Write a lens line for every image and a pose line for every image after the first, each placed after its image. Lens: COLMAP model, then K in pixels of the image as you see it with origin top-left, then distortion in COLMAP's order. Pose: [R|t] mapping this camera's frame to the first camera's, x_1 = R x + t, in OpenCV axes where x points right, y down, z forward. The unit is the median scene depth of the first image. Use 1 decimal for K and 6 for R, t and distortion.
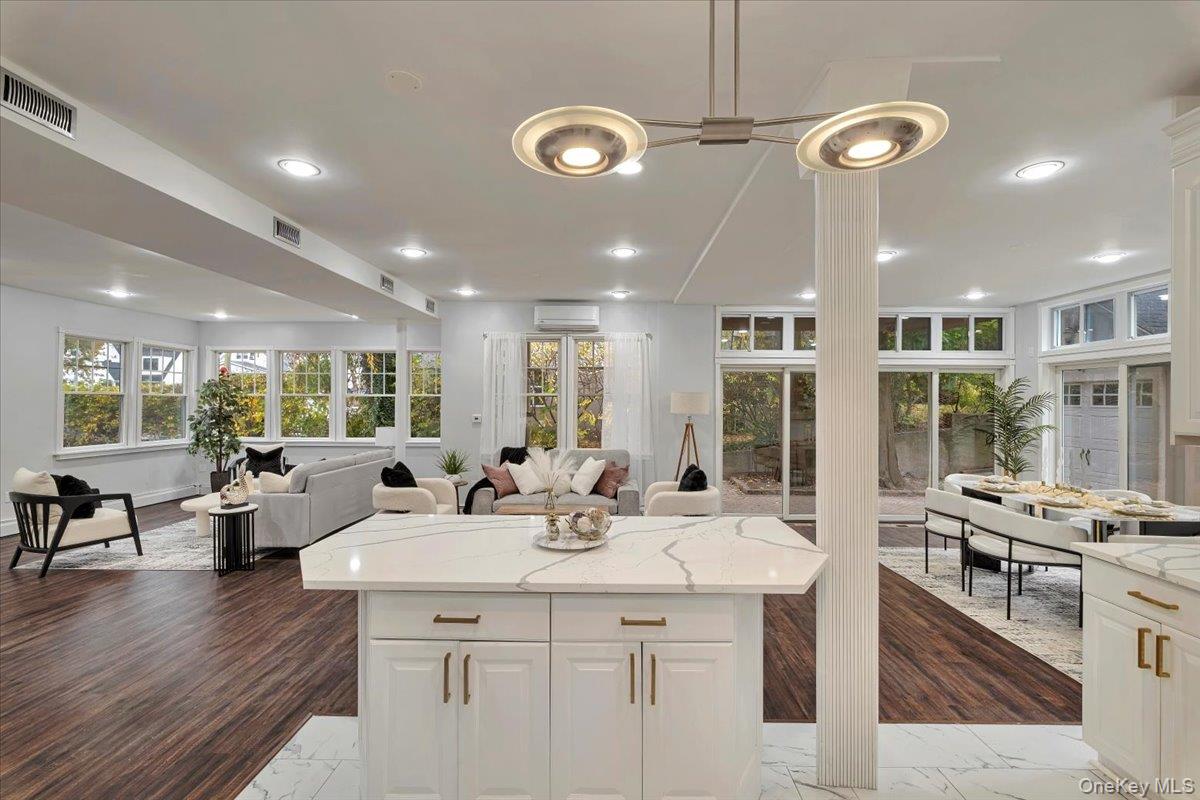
lens RADIAL K [[527.2, 0, 603.4], [0, 527.2, 395.8], [0, 0, 1]] dist [-0.005271, -0.000435]
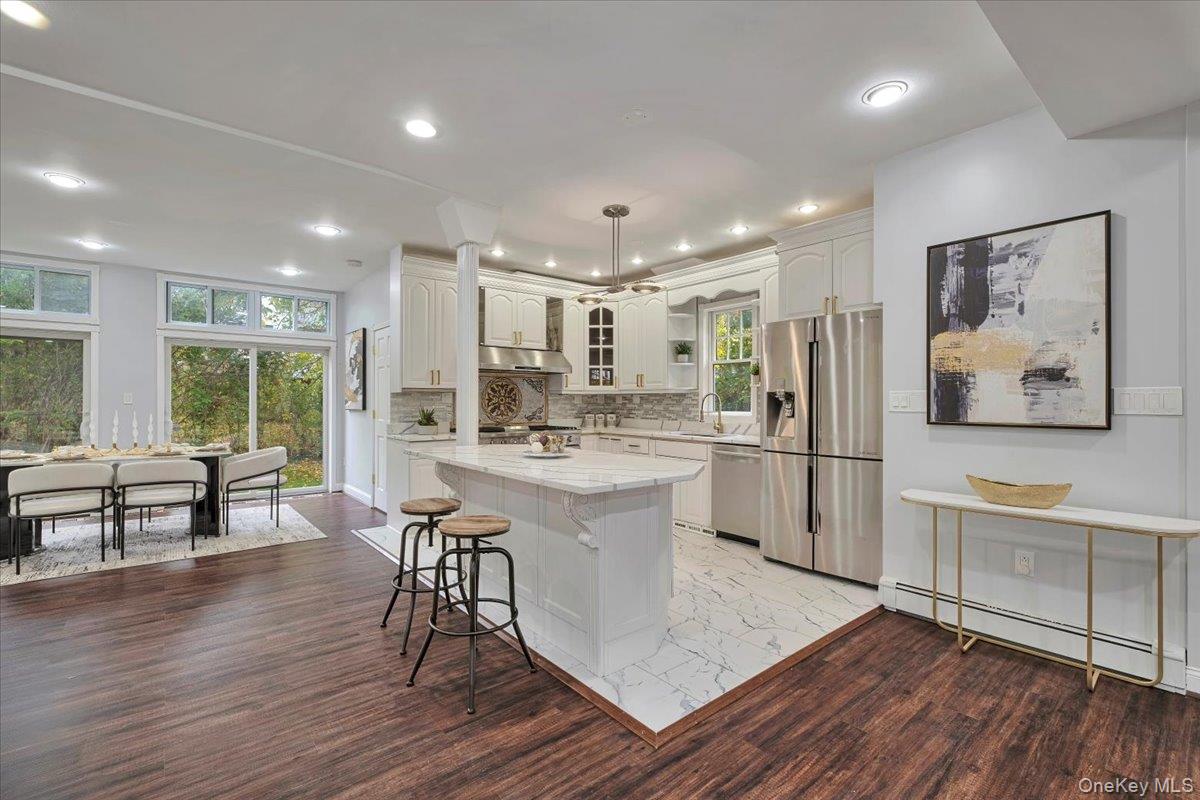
lens RADIAL K [[527.2, 0, 606.9], [0, 527.2, 397.1], [0, 0, 1]] dist [-0.005271, -0.000435]
pose [[-0.663918, -0.003017, 0.747799, -0.461269], [-0.017909, 0.999769, -0.011867, 0.044394], [-0.747591, -0.021271, -0.663819, 0.669827]]
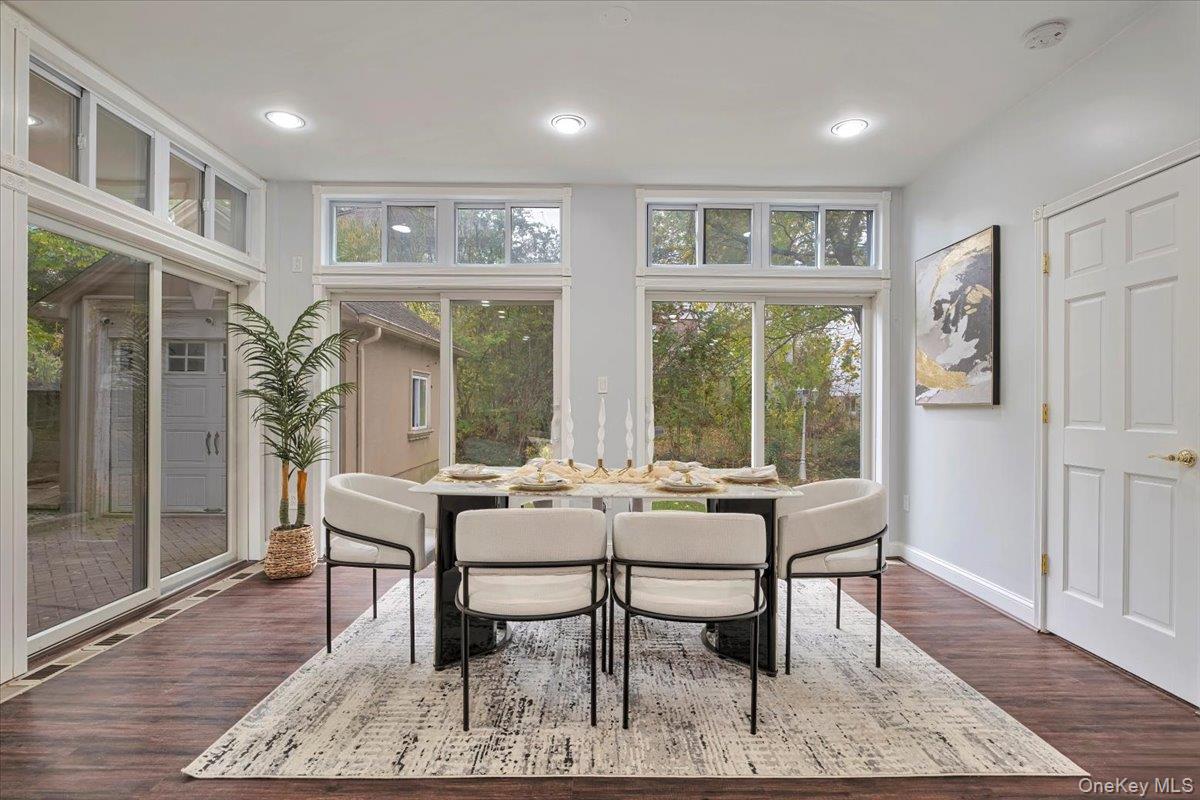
lens RADIAL K [[593.7, 0, 597.6], [0, 593.7, 409.0], [0, 0, 1]] dist [-0.009602, -0.000078]
pose [[-0.026008, -0.014030, 0.999563, 0.136317], [-0.018514, 0.999737, 0.013551, 0.071037], [-0.999490, -0.018154, -0.026261, 0.713207]]
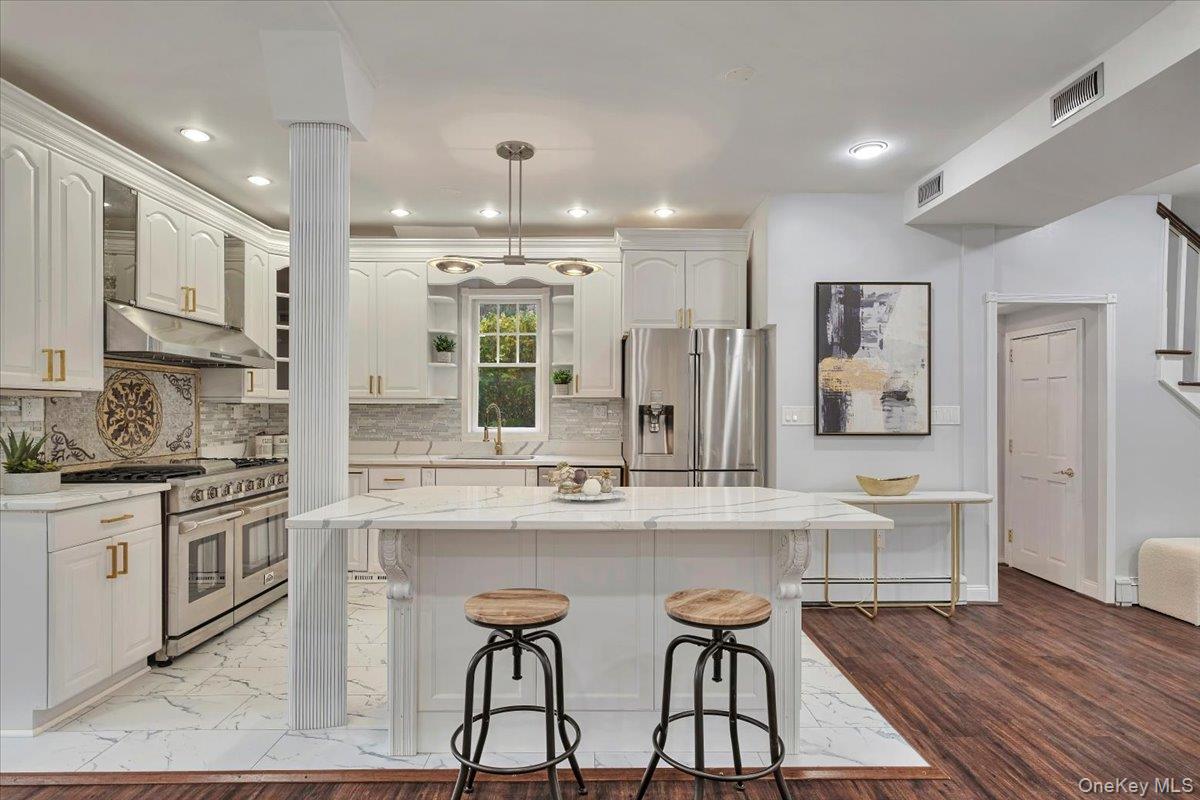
lens RADIAL K [[631.1, 0, 609.4], [0, 631.1, 410.4], [0, 0, 1]] dist [0.003166, 0.002732]
pose [[-0.998851, -0.009401, -0.046987, -0.014141], [-0.008613, 0.999819, -0.016940, 0.045084], [0.047138, -0.016516, -0.998752, 0.798797]]
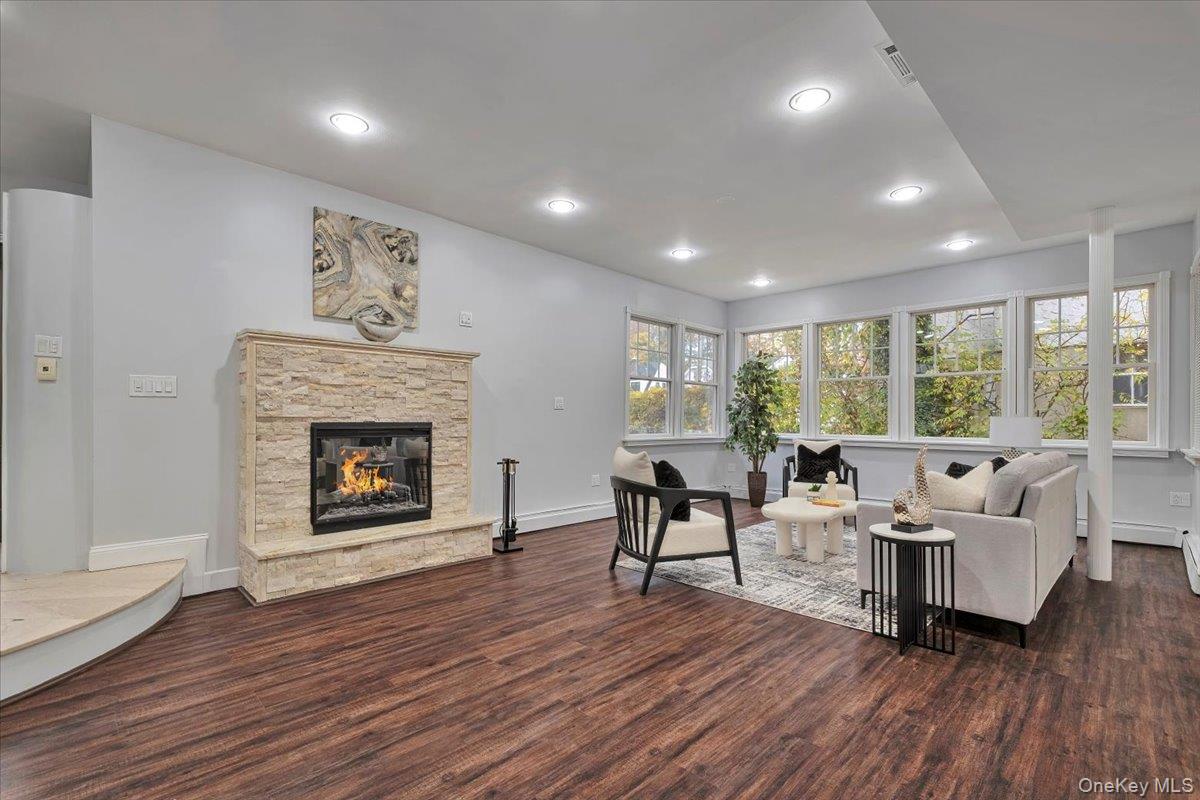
lens RADIAL K [[527.2, 0, 613.5], [0, 527.2, 413.9], [0, 0, 1]] dist [-0.005271, -0.000435]
pose [[0.738221, -0.013486, -0.674424, -0.441149], [0.013911, 0.999892, -0.004768, 0.069212], [0.674415, -0.005862, 0.738329, 0.301183]]
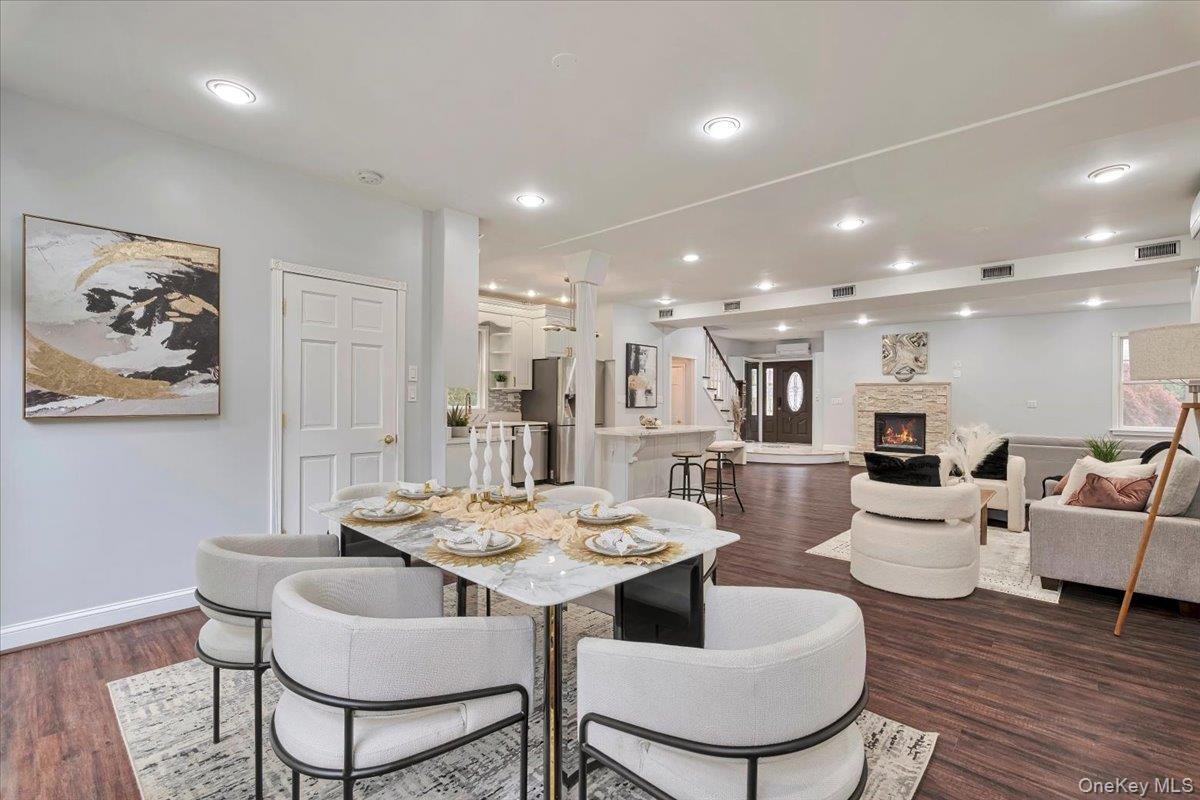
lens RADIAL K [[527.2, 0, 612.6], [0, 527.2, 402.1], [0, 0, 1]] dist [-0.005271, -0.000435]
pose [[-0.639539, -0.009823, -0.768696, 0.837169], [-0.004672, 0.999950, -0.008892, 0.056779], [0.768745, -0.002095, -0.639552, 0.971024]]
